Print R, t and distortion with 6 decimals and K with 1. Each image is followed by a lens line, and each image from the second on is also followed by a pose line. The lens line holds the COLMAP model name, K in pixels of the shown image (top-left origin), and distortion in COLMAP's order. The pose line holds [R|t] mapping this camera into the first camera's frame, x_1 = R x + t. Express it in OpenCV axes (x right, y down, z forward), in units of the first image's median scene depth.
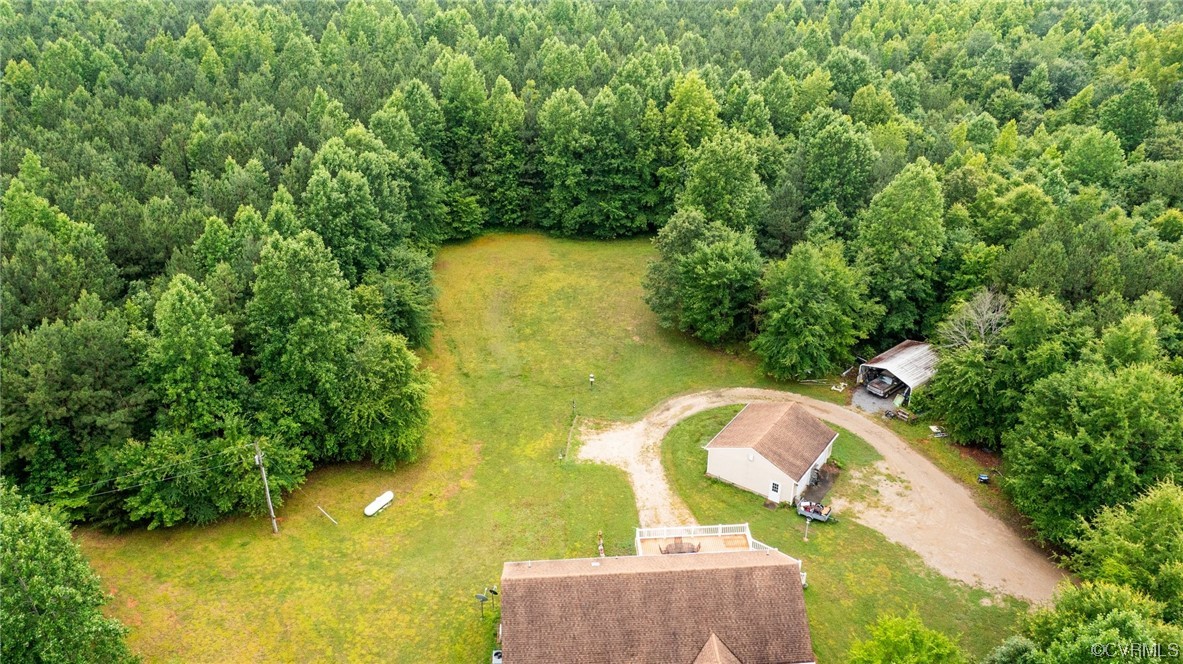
lens RADIAL K [[949.1, 0, 591.5], [0, 949.1, 332.0], [0, 0, 1]] dist [-0.006309, 0.000801]
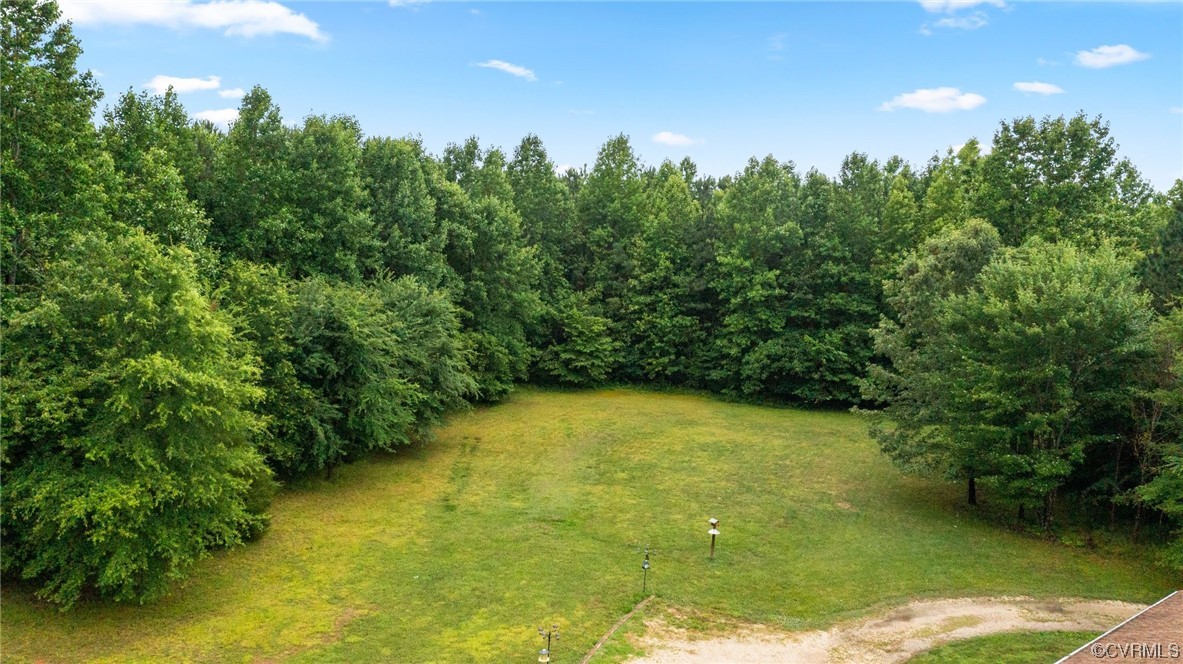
lens RADIAL K [[949.1, 0, 591.5], [0, 949.1, 332.0], [0, 0, 1]] dist [-0.006309, 0.000801]
pose [[0.960636, 0.047136, -0.273781, 0.043013], [-0.147165, 0.922209, -0.357594, 0.093077], [0.235628, 0.383809, 0.892844, 0.441238]]
